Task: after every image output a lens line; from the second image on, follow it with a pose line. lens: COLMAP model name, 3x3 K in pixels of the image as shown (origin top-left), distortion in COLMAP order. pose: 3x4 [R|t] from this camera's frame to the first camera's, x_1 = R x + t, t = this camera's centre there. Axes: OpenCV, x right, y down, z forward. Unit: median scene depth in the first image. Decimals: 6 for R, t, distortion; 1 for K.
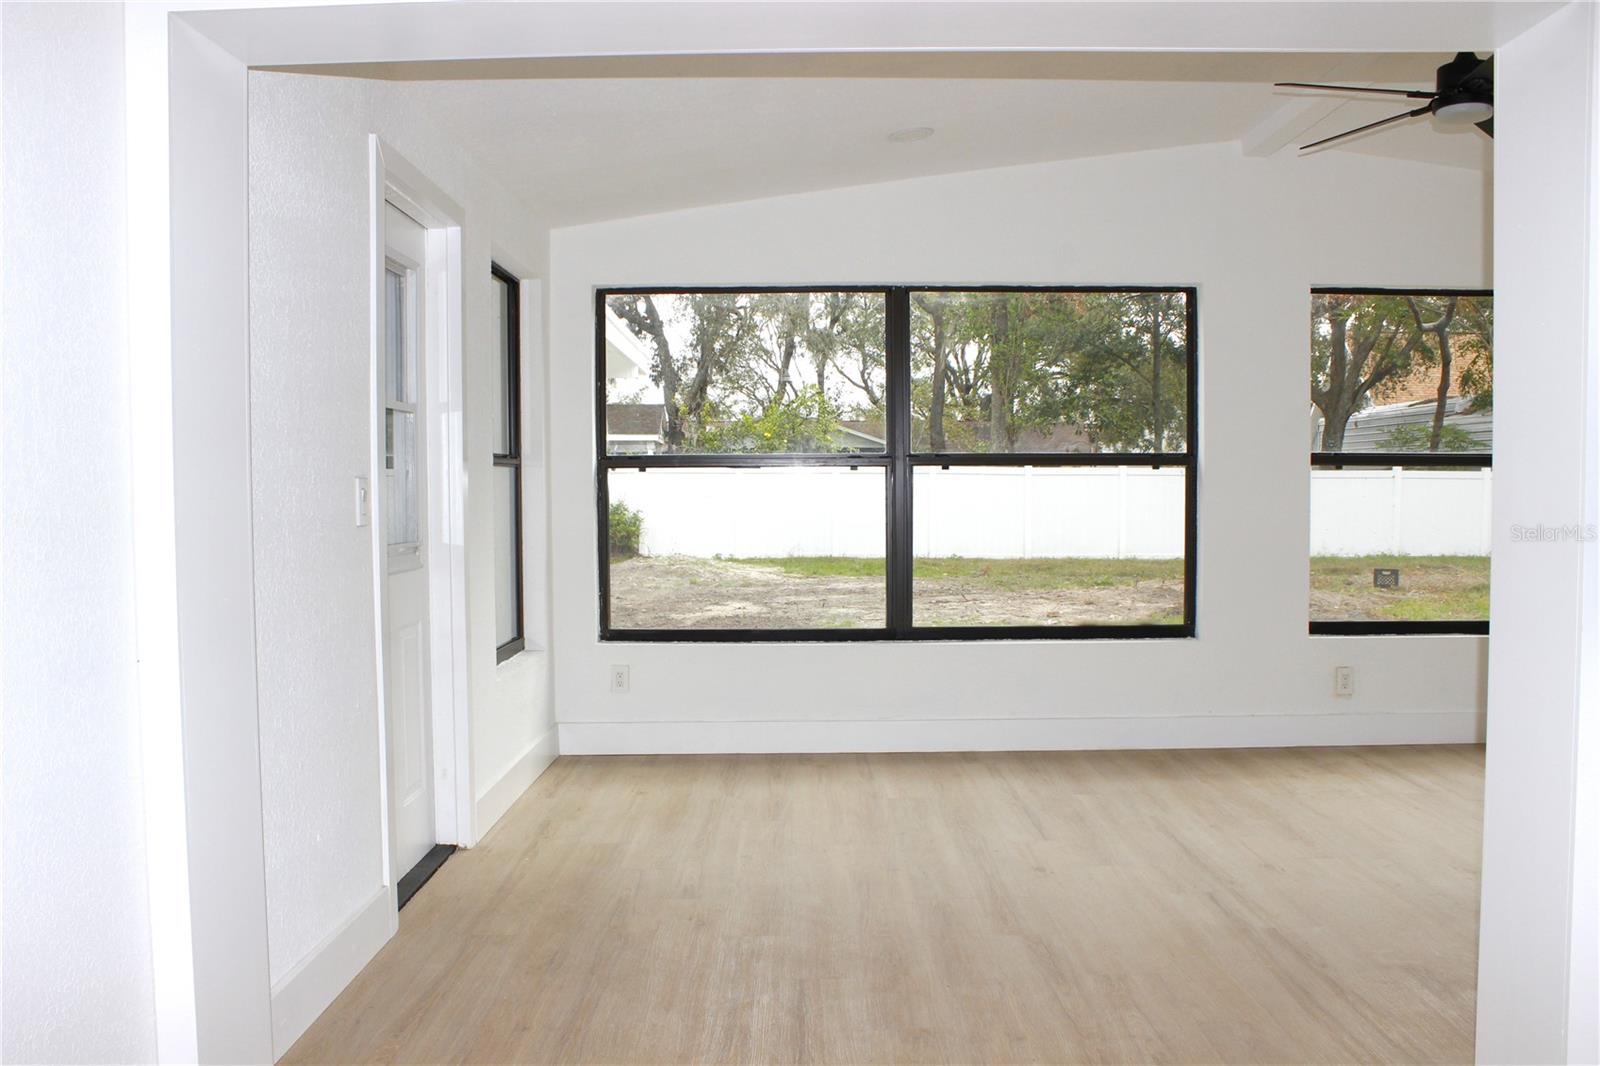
lens RADIAL K [[1402.6, 0, 800.0], [0, 1402.6, 533.0], [0, 0, 1]] dist [-0.007188, -0.000418]
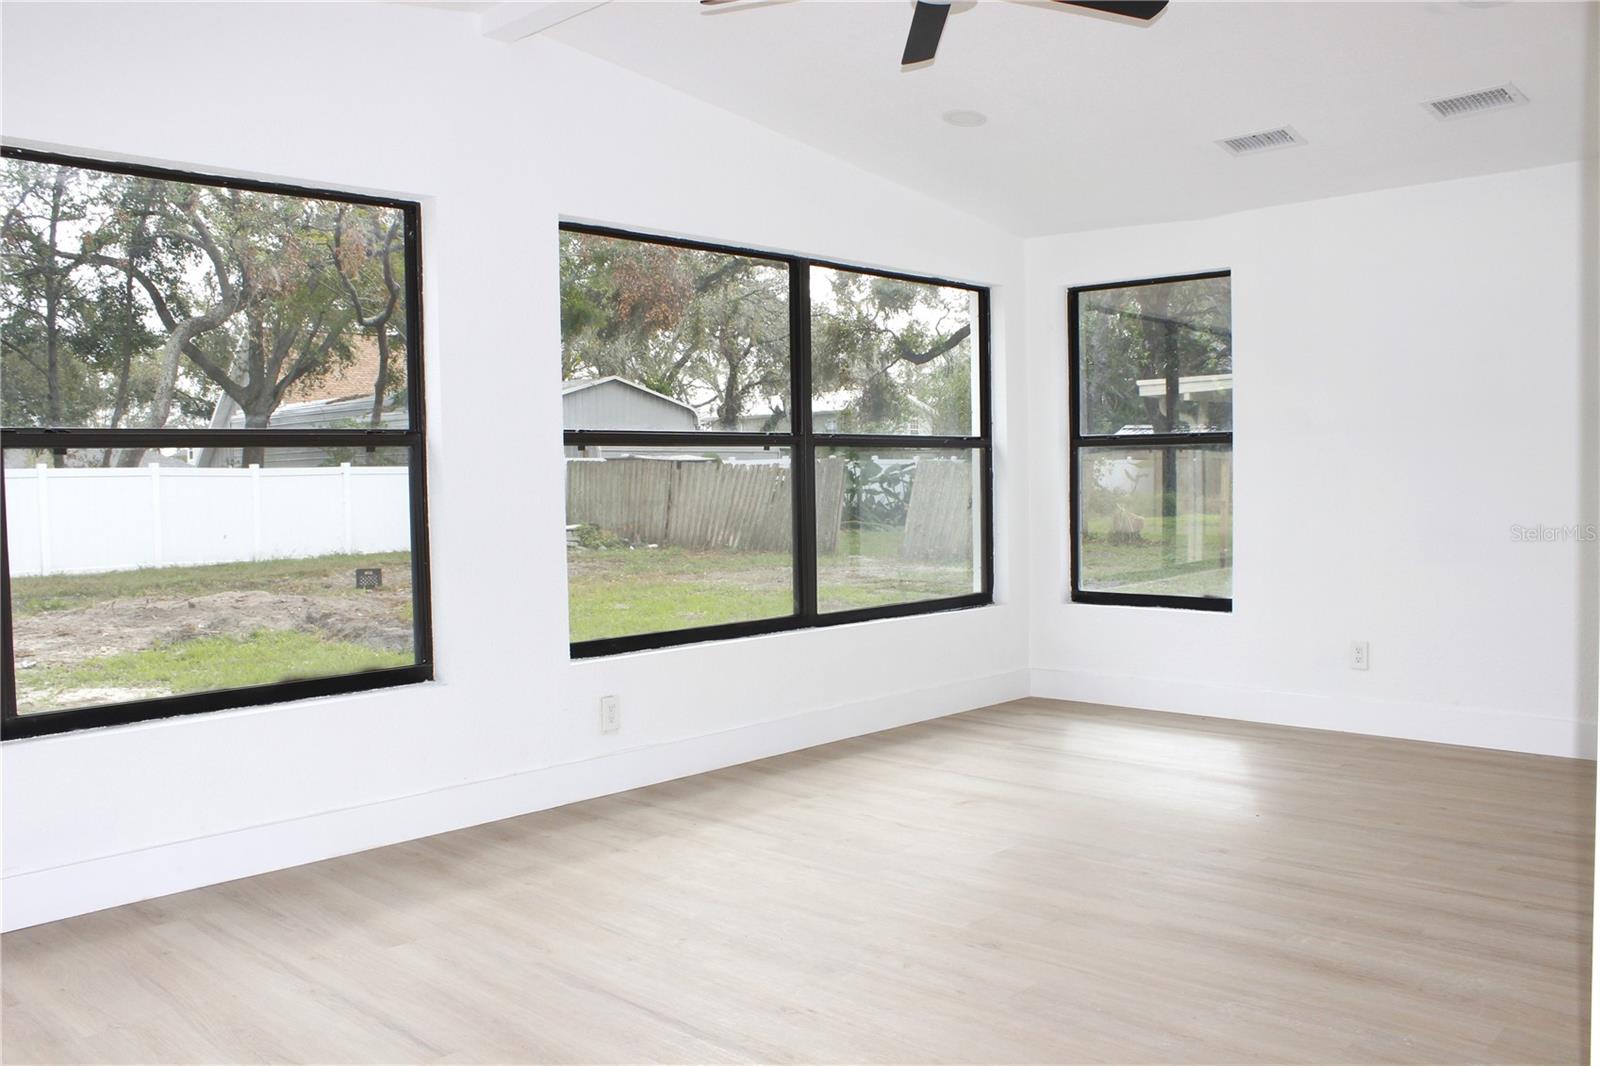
lens RADIAL K [[1373.2, 0, 800.0], [0, 1373.2, 533.0], [0, 0, 1]] dist [-0.088711, 0.010063]
pose [[0.700489, -0.043682, 0.712325, -0.089743], [0.043743, 0.998876, 0.018238, -0.007113], [-0.712322, 0.018383, 0.701612, 0.359457]]
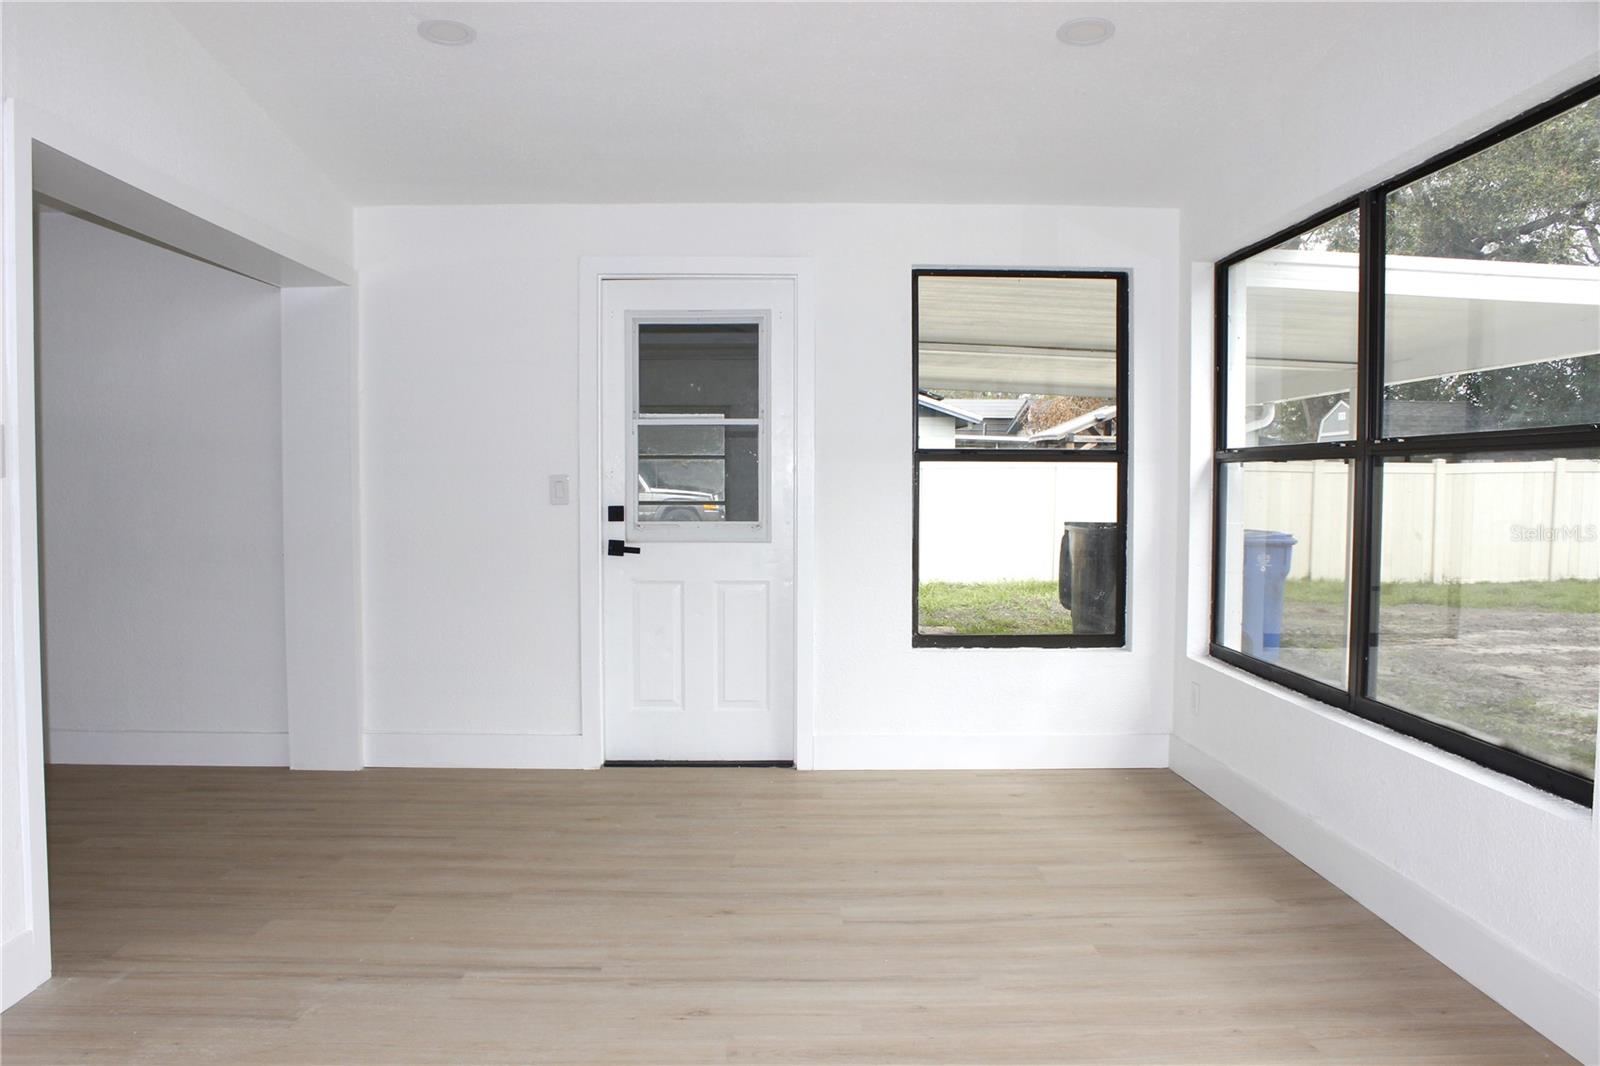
lens RADIAL K [[1402.6, 0, 800.0], [0, 1402.6, 533.0], [0, 0, 1]] dist [-0.007188, -0.000418]
pose [[-0.003812, 0.052928, -0.998591, 0.731035], [-0.035544, 0.997960, 0.053030, -0.035896], [0.999361, 0.035696, -0.001923, 0.724628]]
